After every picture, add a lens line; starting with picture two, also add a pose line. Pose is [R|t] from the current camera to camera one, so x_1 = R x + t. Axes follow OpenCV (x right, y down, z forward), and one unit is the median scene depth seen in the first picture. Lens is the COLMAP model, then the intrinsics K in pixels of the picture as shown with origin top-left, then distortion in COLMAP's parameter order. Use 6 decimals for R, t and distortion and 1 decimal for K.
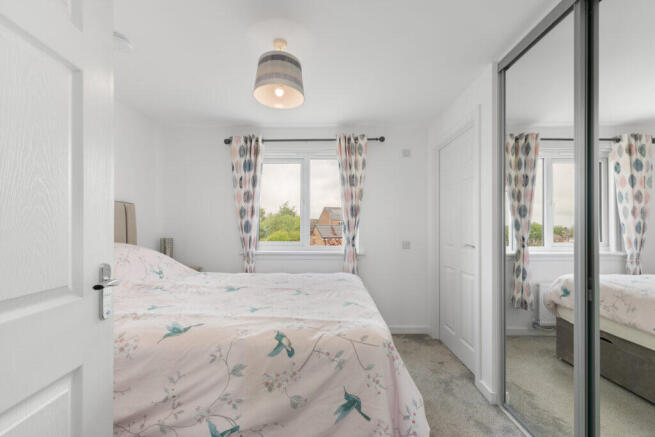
lens RADIAL K [[275.1, 0, 330.0], [0, 275.1, 229.3], [0, 0, 1]] dist [0.001843, 0.000995]
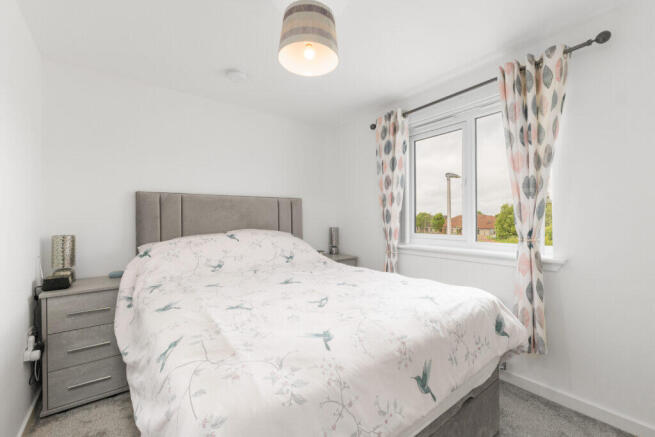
lens RADIAL K [[275.1, 0, 325.7], [0, 275.1, 219.0], [0, 0, 1]] dist [0.001843, 0.000995]
pose [[0.611496, -0.005405, -0.791229, 0.280826], [0.005897, 0.999980, -0.002274, 0.000483], [0.791225, -0.003275, 0.611516, 0.297244]]
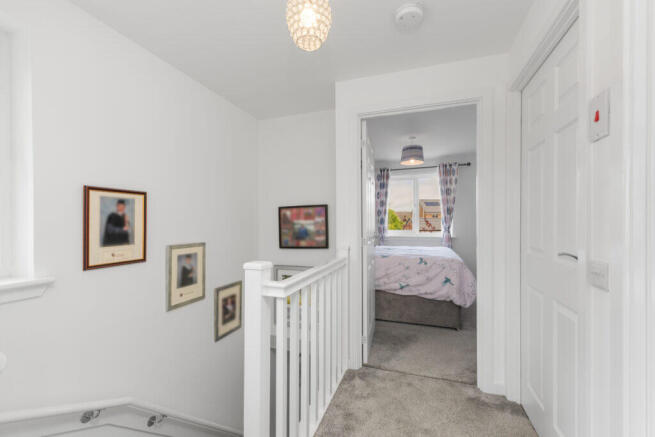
lens RADIAL K [[275.1, 0, 327.7], [0, 275.1, 222.2], [0, 0, 1]] dist [0.001843, 0.000995]
pose [[0.944533, -0.002224, -0.328409, -0.055503], [0.002779, 0.999995, 0.001221, -0.003731], [0.328405, -0.002066, 0.944535, -0.746446]]
